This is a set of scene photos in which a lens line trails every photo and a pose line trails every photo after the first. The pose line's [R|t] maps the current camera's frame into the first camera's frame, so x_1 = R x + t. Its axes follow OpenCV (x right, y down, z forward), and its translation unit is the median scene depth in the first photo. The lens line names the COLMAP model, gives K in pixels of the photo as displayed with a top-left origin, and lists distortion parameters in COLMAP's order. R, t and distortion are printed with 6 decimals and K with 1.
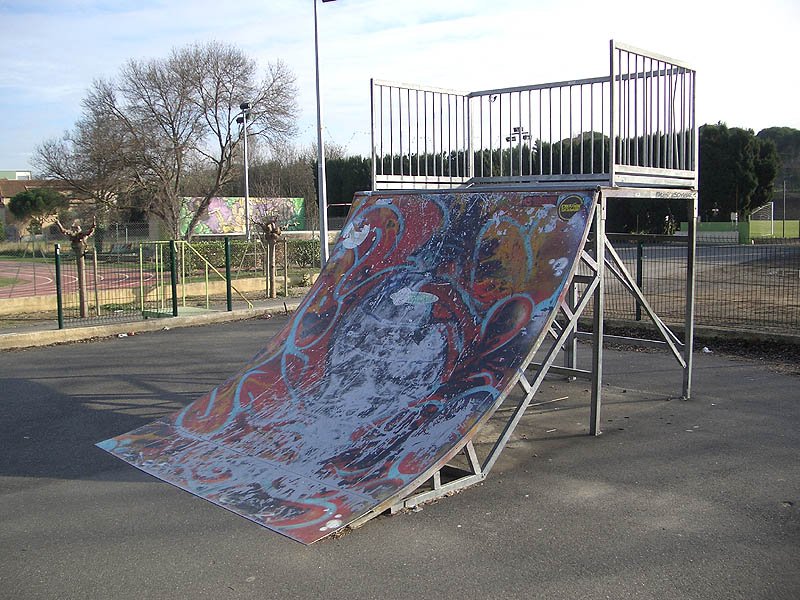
lens RADIAL K [[836.7, 0, 387.5], [0, 836.7, 299.0], [0, 0, 1]] dist [-0.274063, 0.327809]
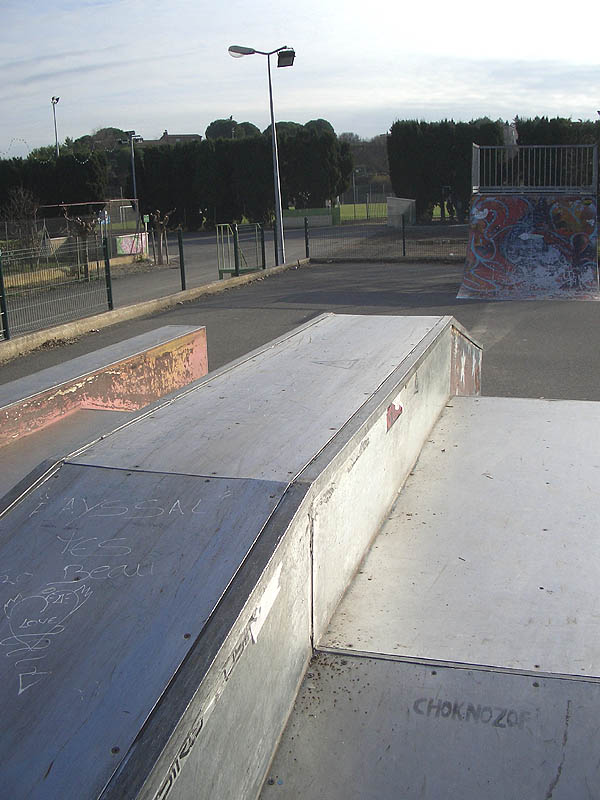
lens RADIAL K [[822.9, 0, 300.0], [0, 822.9, 400.0], [0, 0, 1]] dist [-0.185846, 0.032060]
pose [[0.879023, -0.130131, 0.458678, -1.800051], [0.069852, 0.986801, 0.146098, 0.083733], [-0.471635, -0.096383, 0.876510, -0.891383]]
